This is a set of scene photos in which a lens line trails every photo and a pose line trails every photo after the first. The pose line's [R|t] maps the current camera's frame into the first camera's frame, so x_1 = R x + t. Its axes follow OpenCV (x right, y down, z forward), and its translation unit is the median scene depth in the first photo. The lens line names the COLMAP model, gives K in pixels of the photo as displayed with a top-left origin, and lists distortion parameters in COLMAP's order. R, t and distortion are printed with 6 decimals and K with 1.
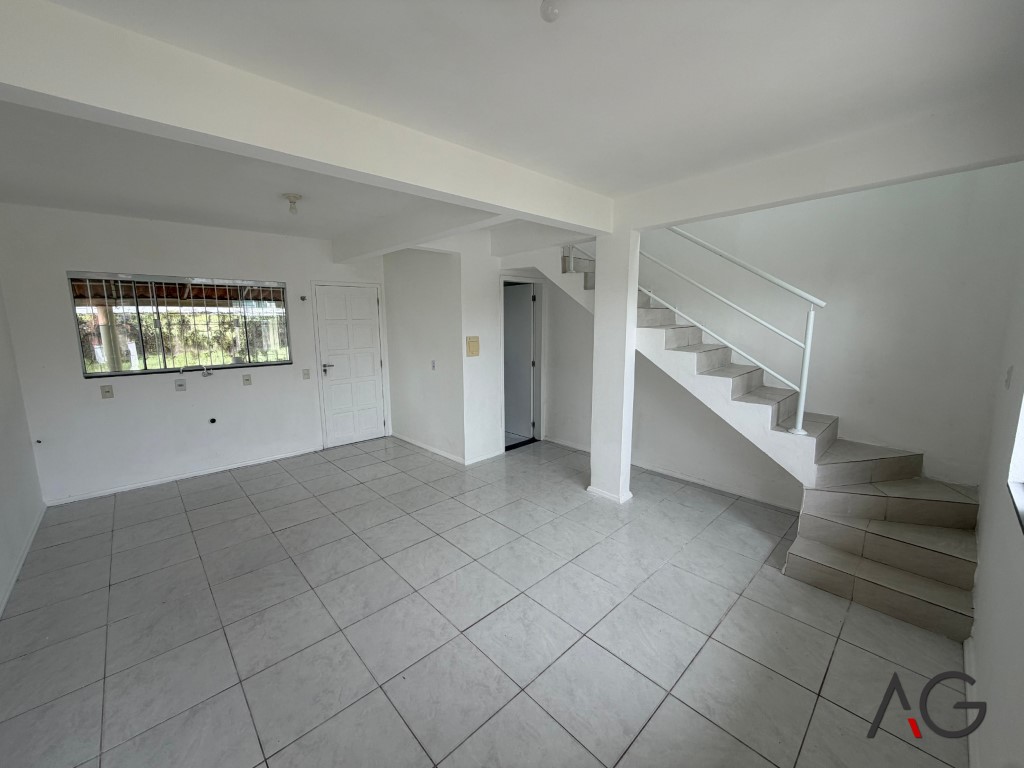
lens RADIAL K [[407.2, 0, 512.1], [0, 407.2, 384.2], [0, 0, 1]] dist [0.002029, -0.000116]
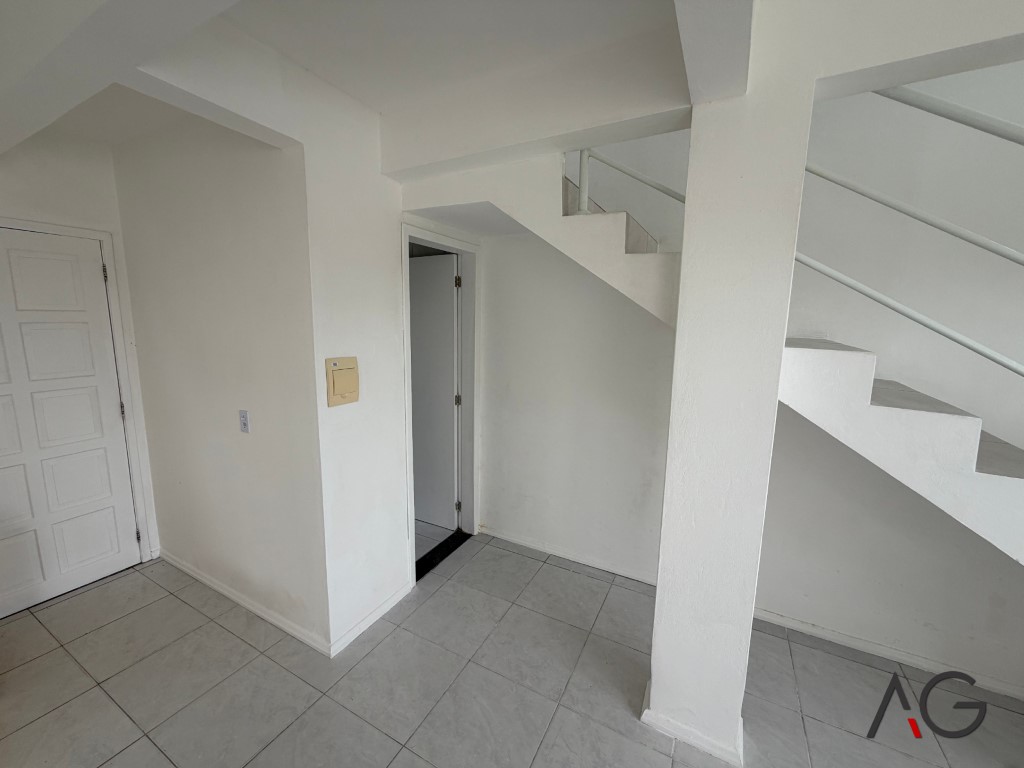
lens RADIAL K [[407.2, 0, 511.4], [0, 407.2, 384.2], [0, 0, 1]] dist [0.002029, -0.000116]
pose [[0.949553, -0.027433, 0.312403, -0.057826], [0.028190, 0.999600, 0.002096, -0.078866], [-0.312336, 0.006816, 0.949947, 0.501641]]
